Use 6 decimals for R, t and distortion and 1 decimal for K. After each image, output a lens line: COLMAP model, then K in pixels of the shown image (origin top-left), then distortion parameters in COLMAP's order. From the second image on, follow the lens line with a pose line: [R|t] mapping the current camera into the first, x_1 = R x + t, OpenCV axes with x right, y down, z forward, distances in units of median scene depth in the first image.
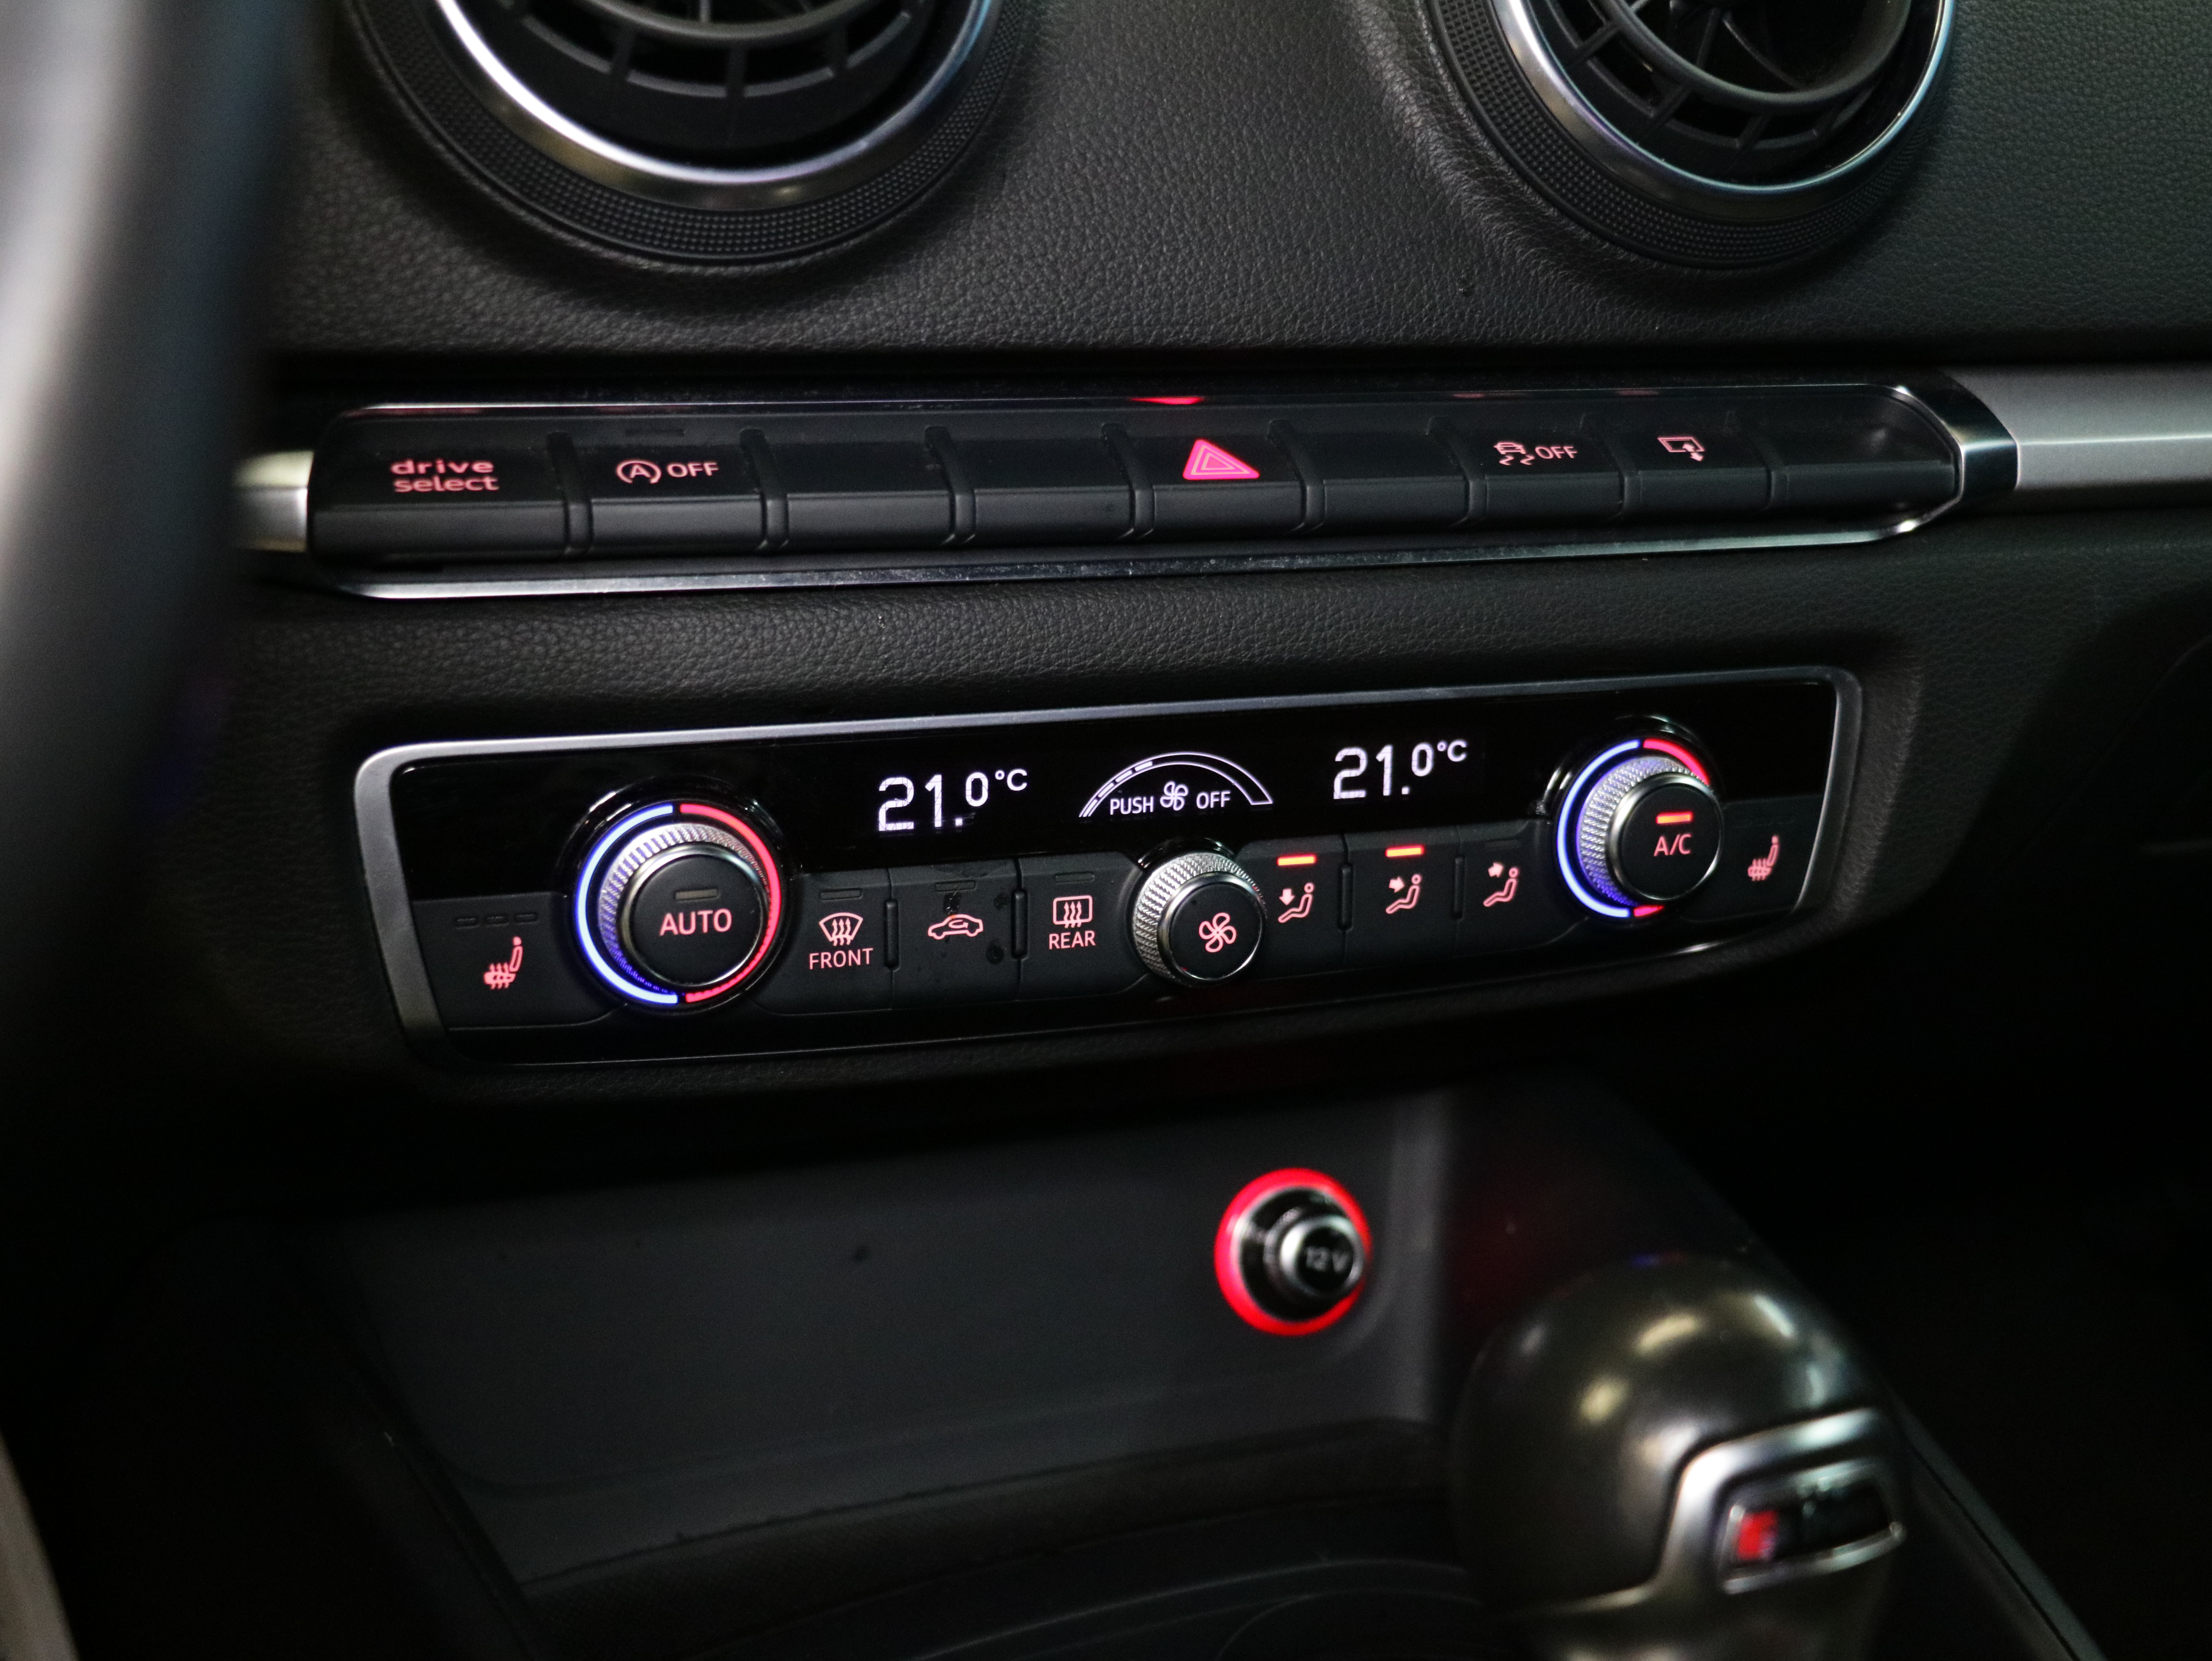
lens RADIAL K [[2978.7, 0, 1106.0], [0, 2978.7, 830.5], [0, 0, 1]] dist [-0.107626, 0.528407]
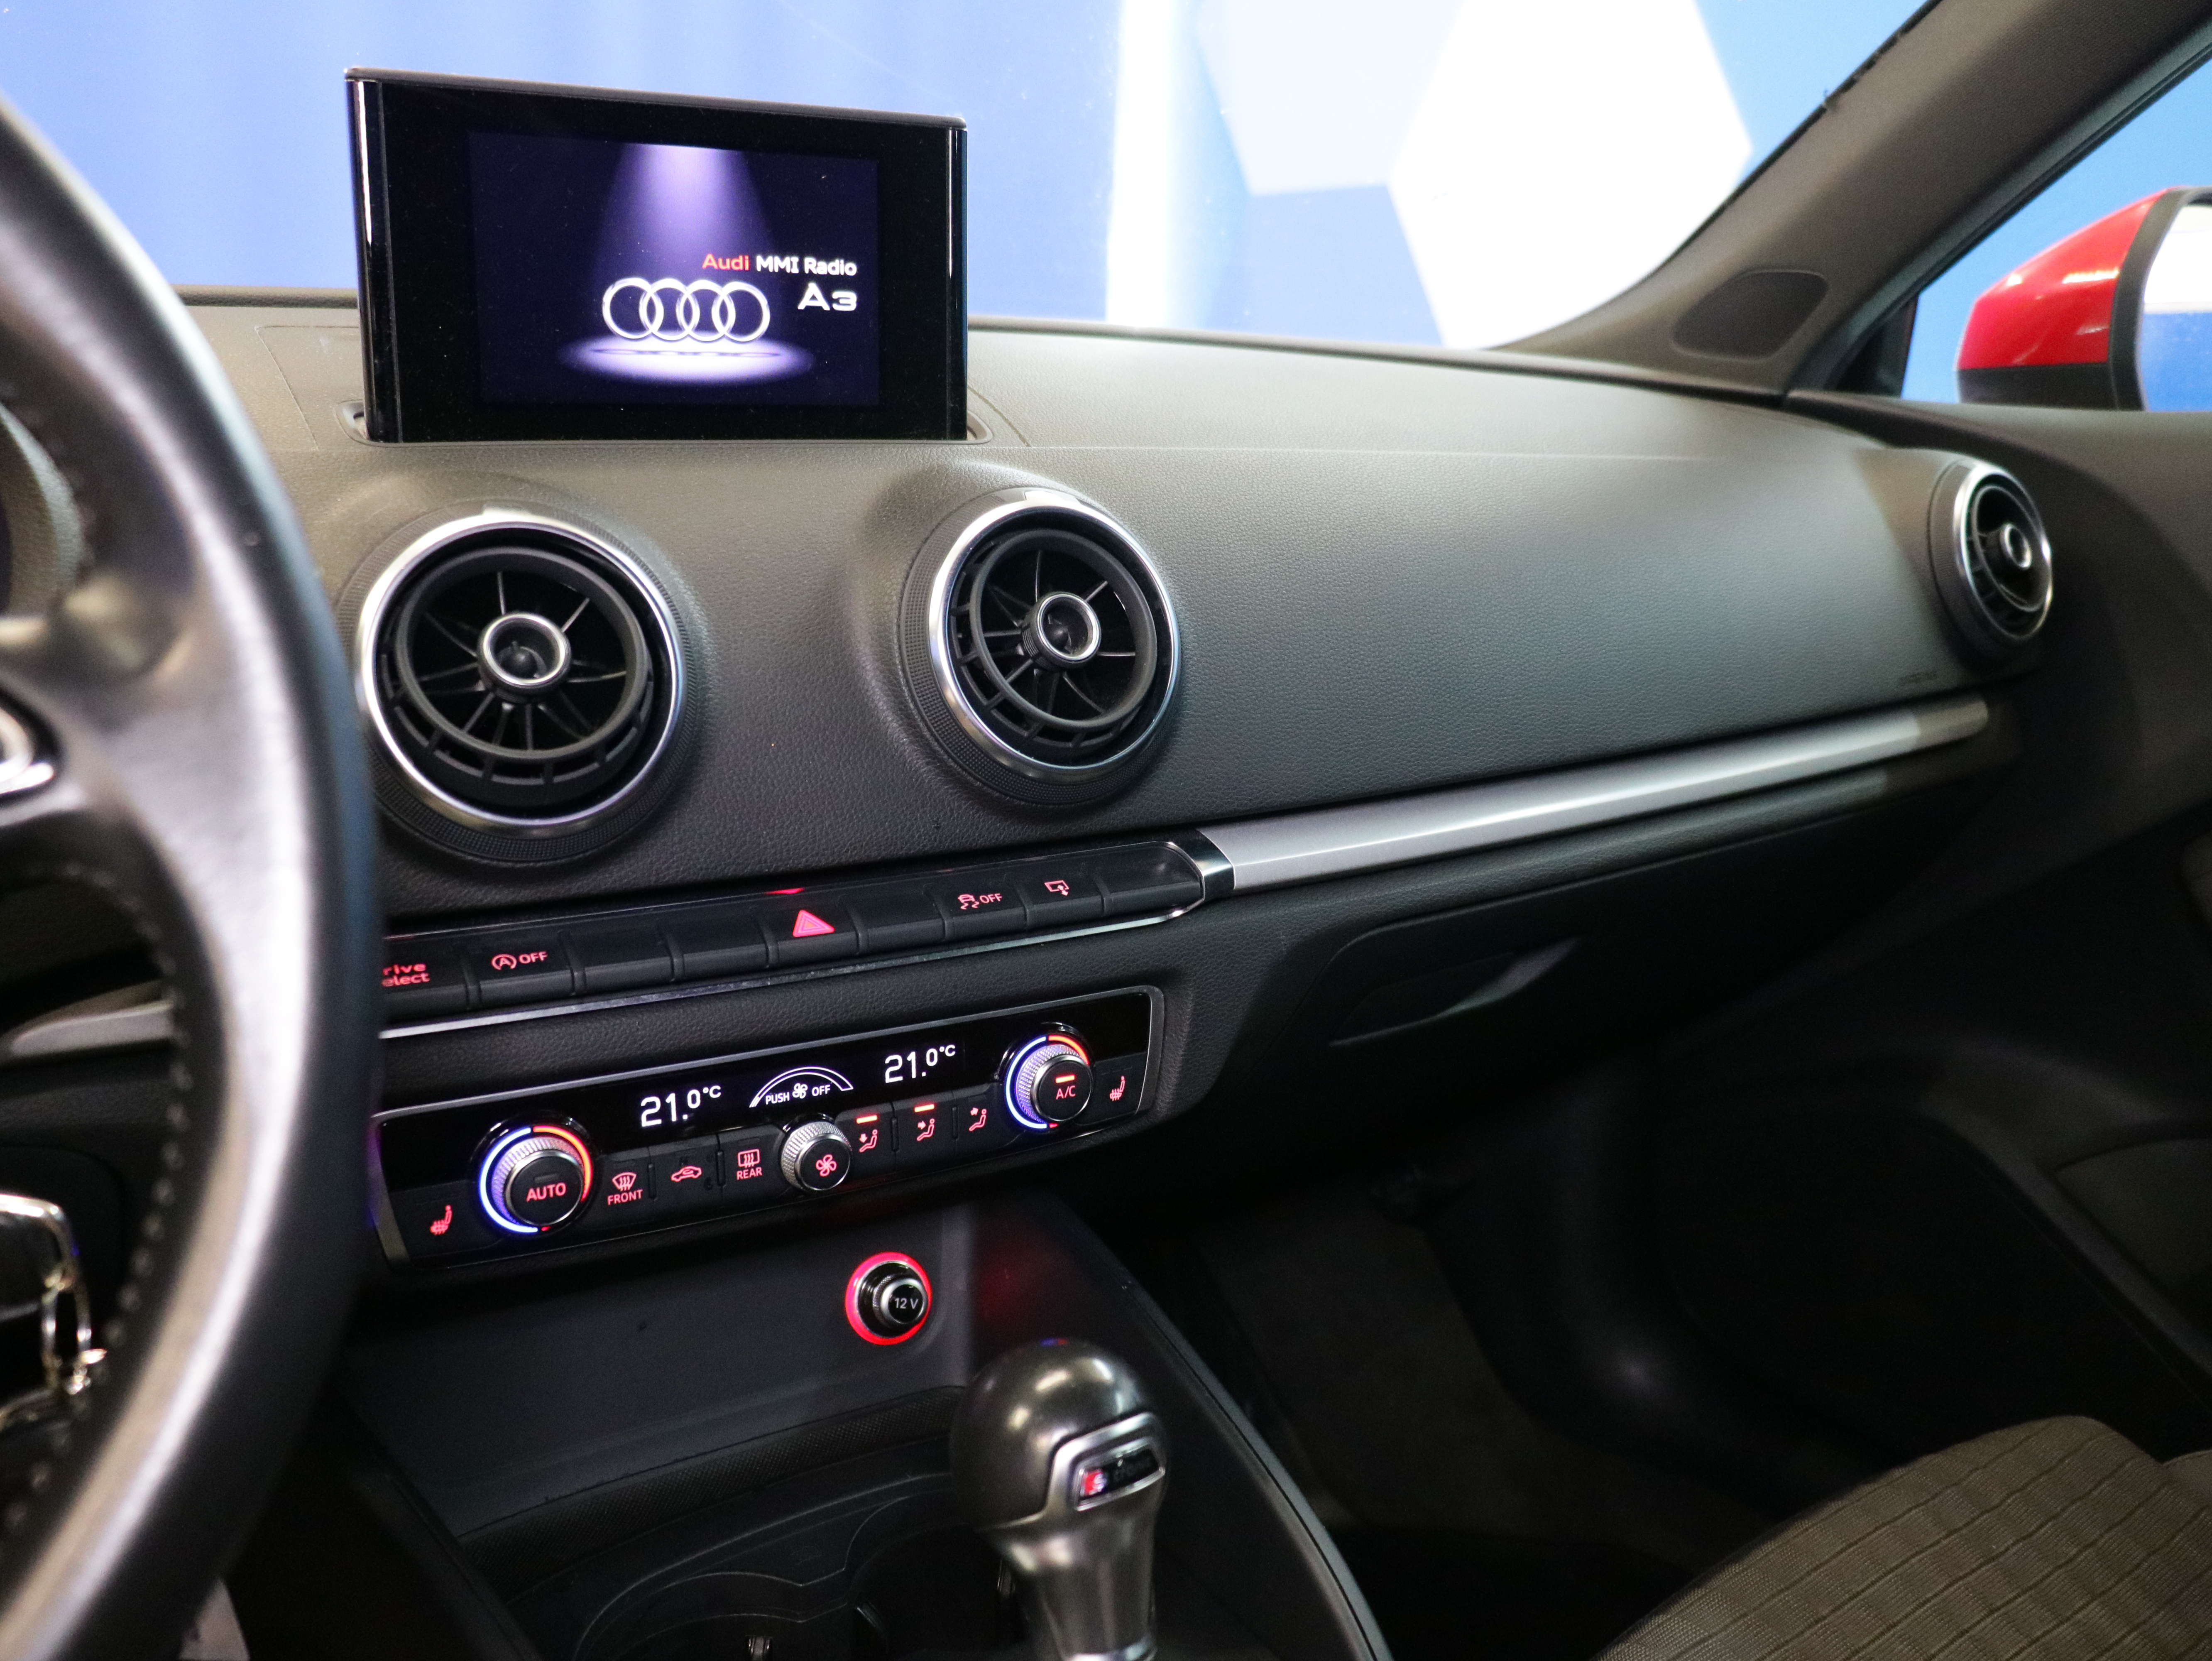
lens RADIAL K [[2002.7, 0, 1106.0], [0, 2002.7, 830.5], [0, 0, 1]] dist [-0.031487, 0.075408]
pose [[0.985902, -0.053427, 0.158567, 0.022079], [0.058801, 0.997837, -0.029395, -0.129268], [-0.156653, 0.038304, 0.986911, -0.294980]]
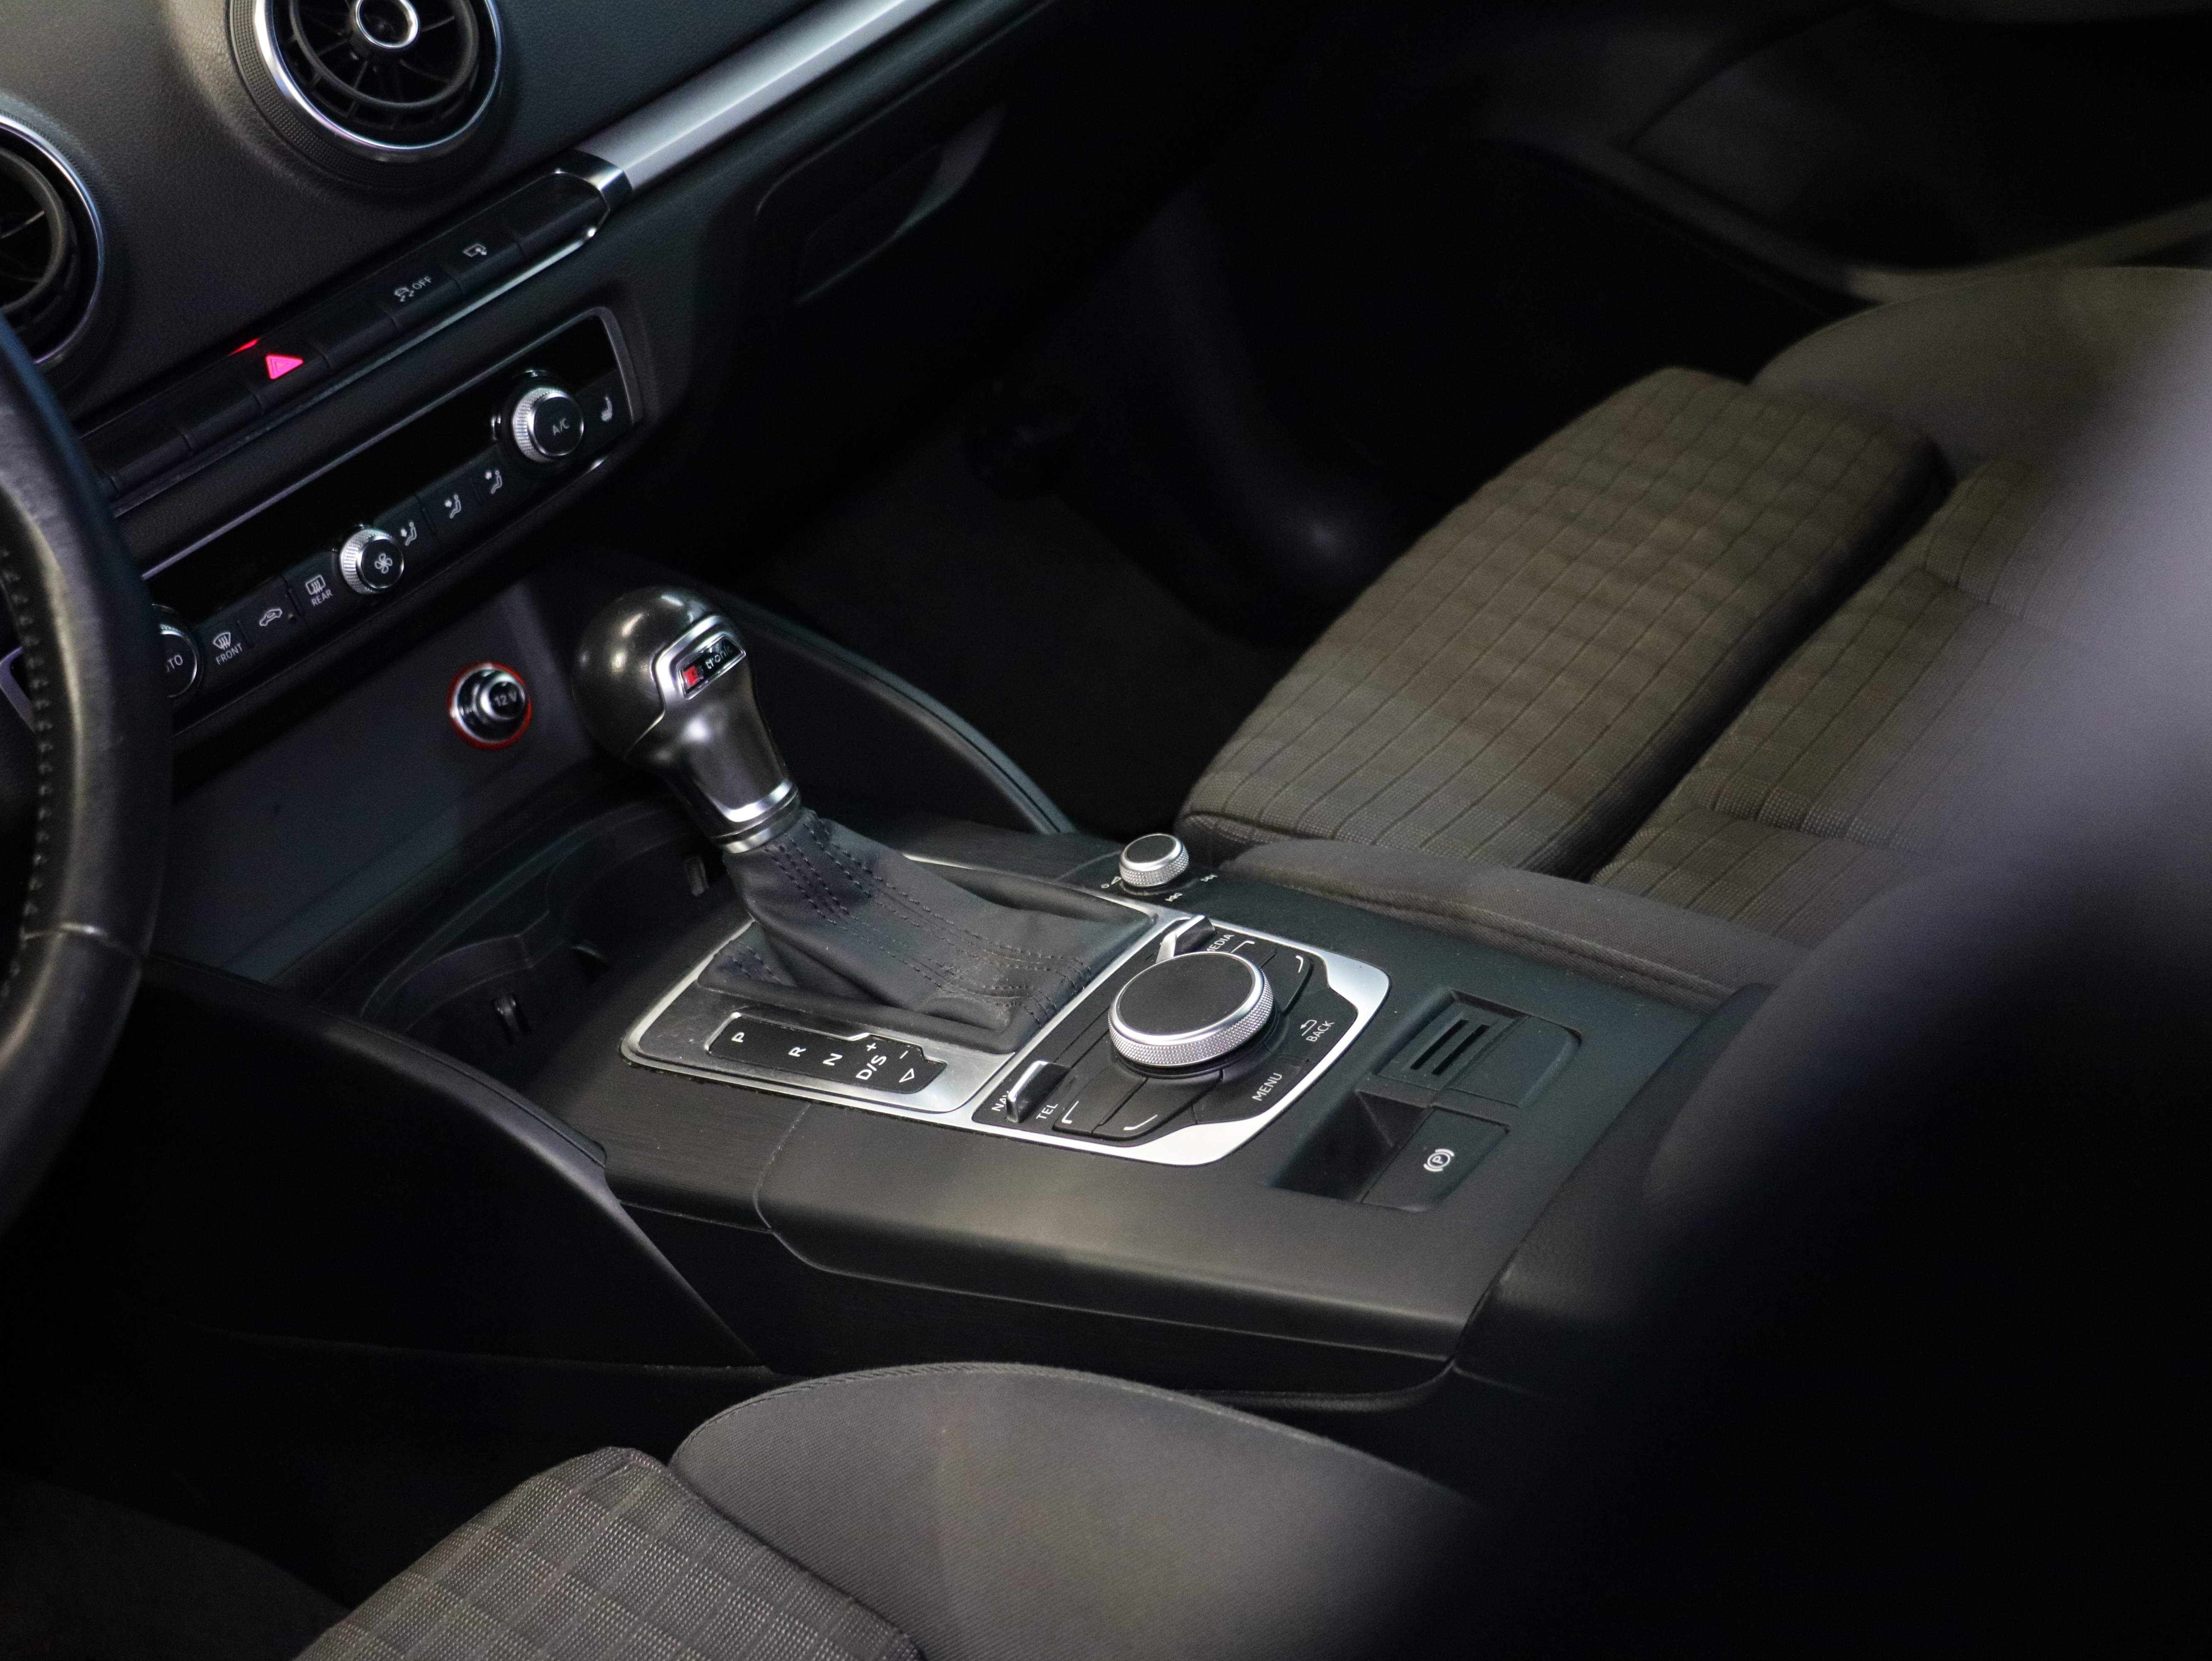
lens RADIAL K [[3448.8, 0, 1106.0], [0, 3448.8, 830.5], [0, 0, 1]] dist [-0.032918, 0.003515]
pose [[0.857590, -0.464643, 0.220561, -0.147622], [0.425606, 0.881864, 0.202919, -0.074792], [-0.288790, -0.080149, 0.954032, -1.472856]]
